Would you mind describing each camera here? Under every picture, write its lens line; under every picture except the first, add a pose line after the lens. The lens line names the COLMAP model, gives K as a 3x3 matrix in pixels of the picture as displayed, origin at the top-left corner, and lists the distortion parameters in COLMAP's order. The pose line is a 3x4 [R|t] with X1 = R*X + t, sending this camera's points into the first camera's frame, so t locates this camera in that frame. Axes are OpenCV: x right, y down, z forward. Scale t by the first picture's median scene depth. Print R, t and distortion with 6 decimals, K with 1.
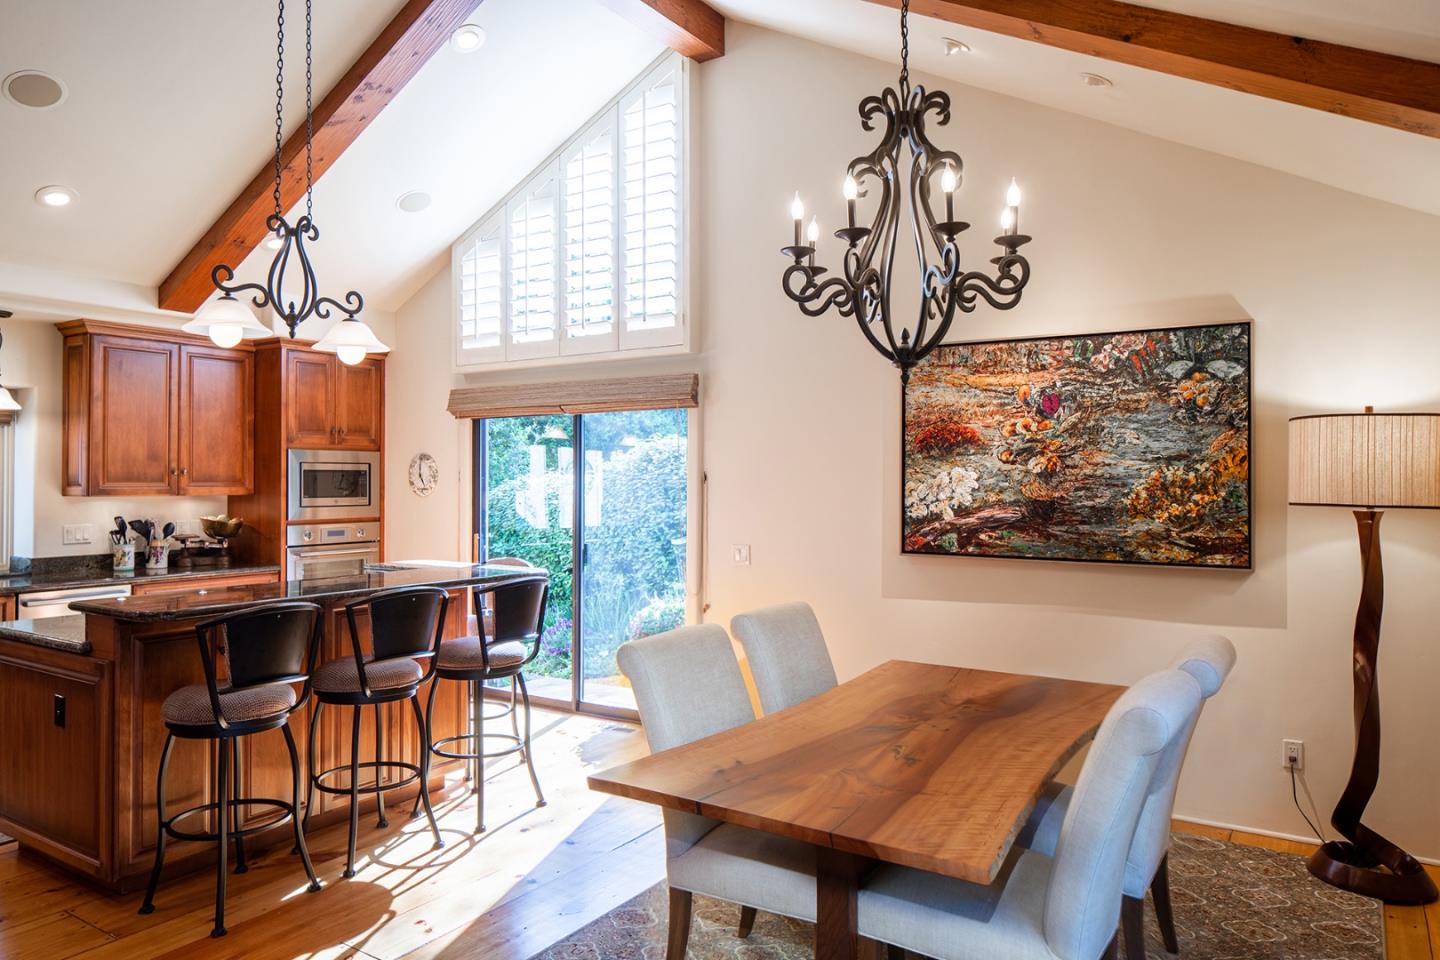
lens RADIAL K [[983.8, 0, 713.9], [0, 983.8, 475.9], [0, 0, 1]] dist [-0.003861, -0.005488]
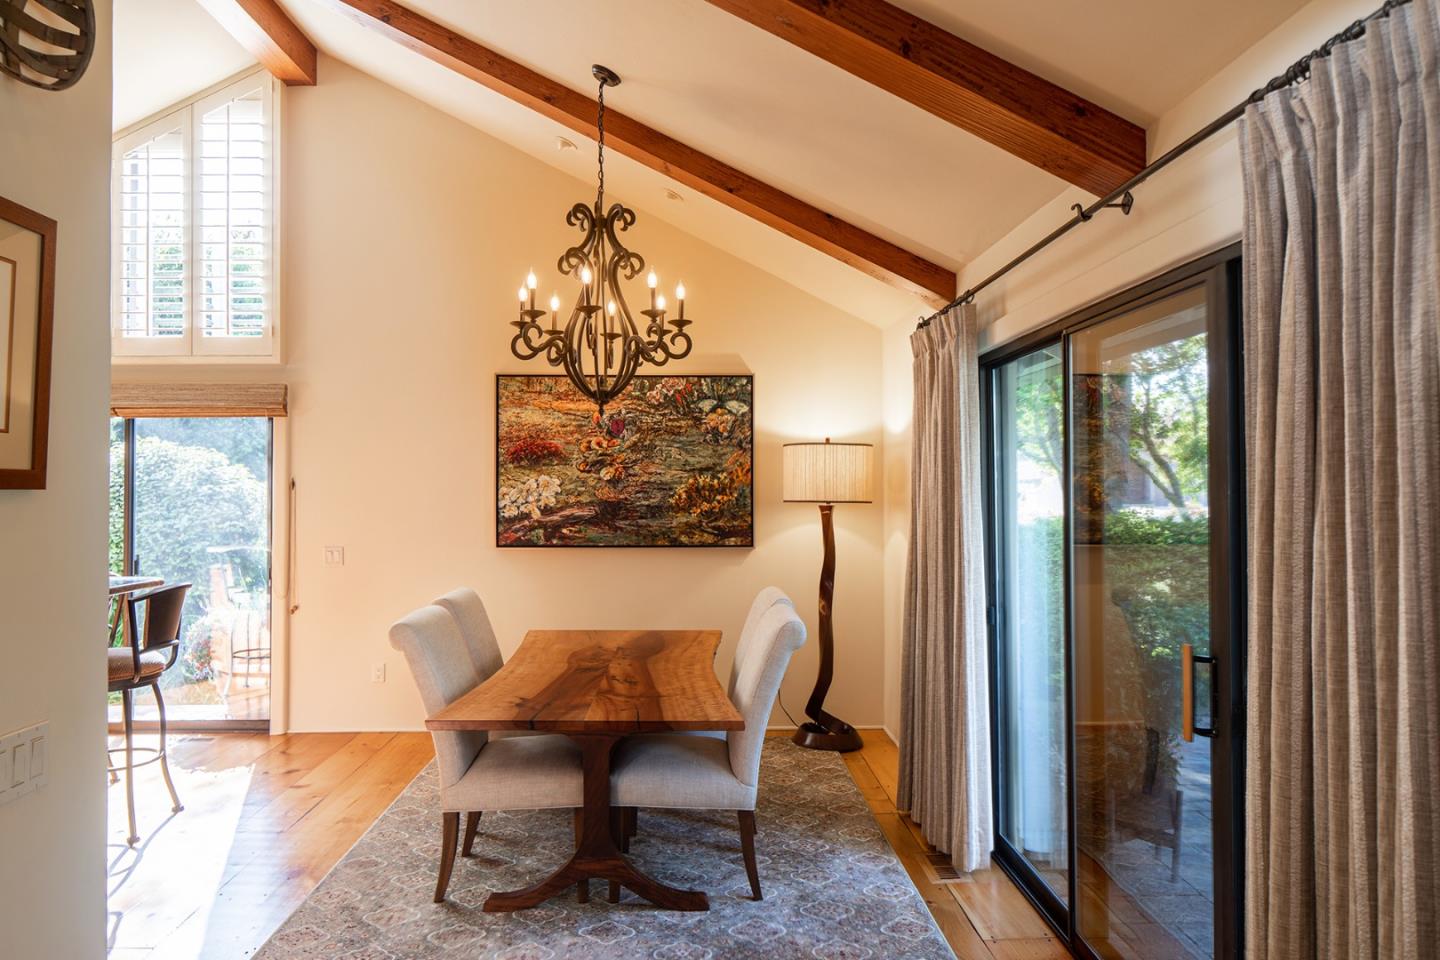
lens RADIAL K [[983.8, 0, 721.0], [0, 983.8, 479.6], [0, 0, 1]] dist [-0.003861, -0.005488]
pose [[0.816249, -0.000462, 0.577699, -0.289253], [0.001002, 0.999999, -0.000617, -0.002452], [-0.577699, 0.001082, 0.816249, -0.135728]]
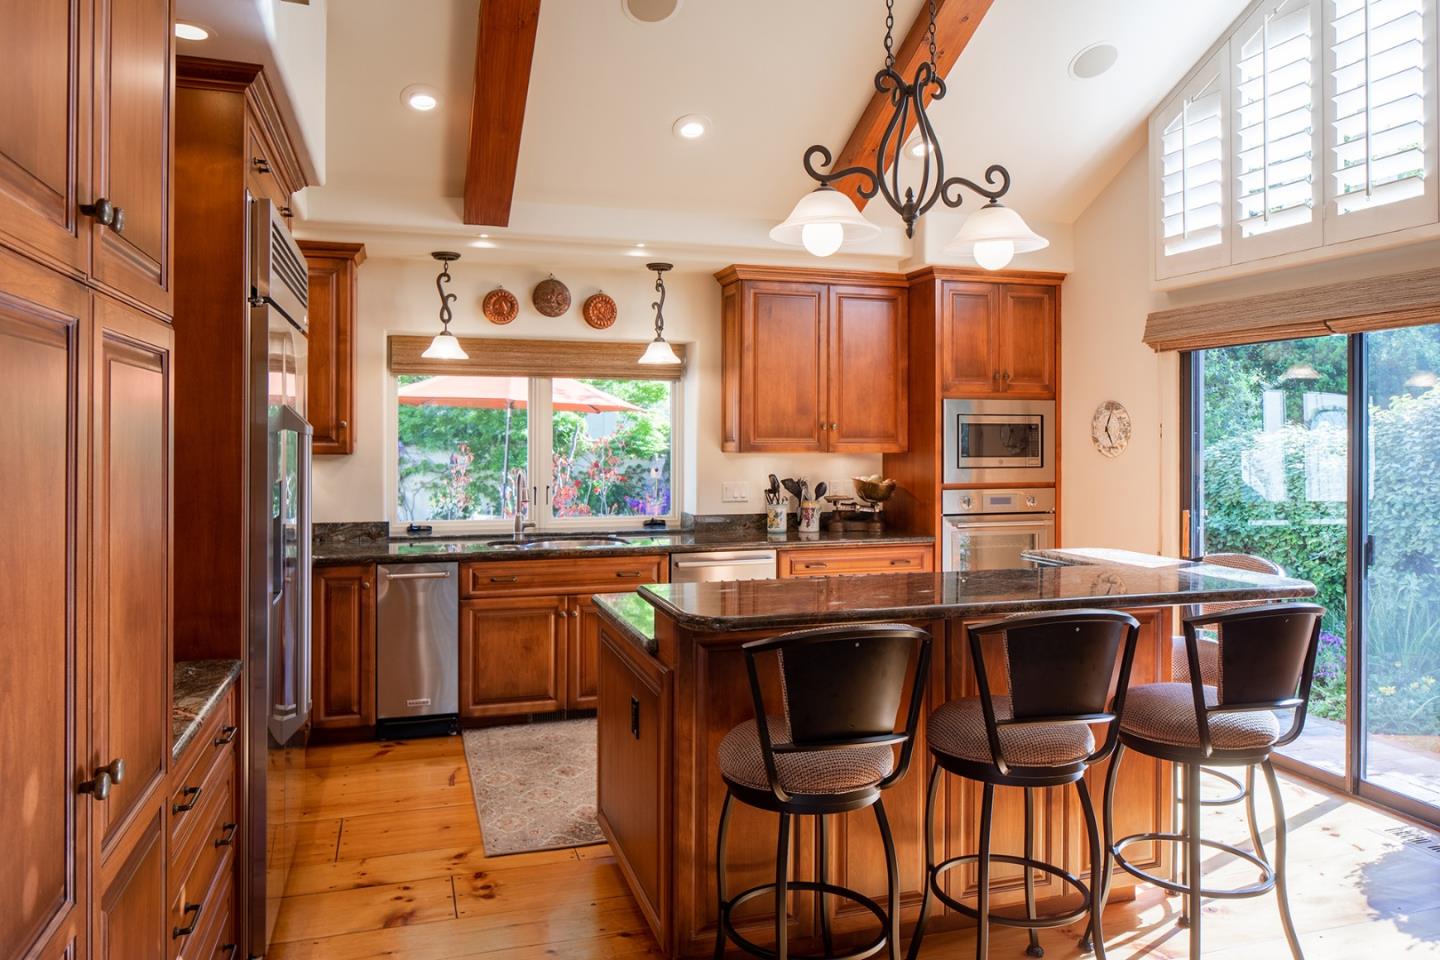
lens RADIAL K [[983.8, 0, 702.0], [0, 983.8, 430.9], [0, 0, 1]] dist [-0.003861, -0.005488]
pose [[0.768911, -0.002796, -0.639350, -0.075452], [0.001300, 0.999995, -0.002810, 0.002987], [0.639355, 0.001329, 0.768911, 0.306872]]
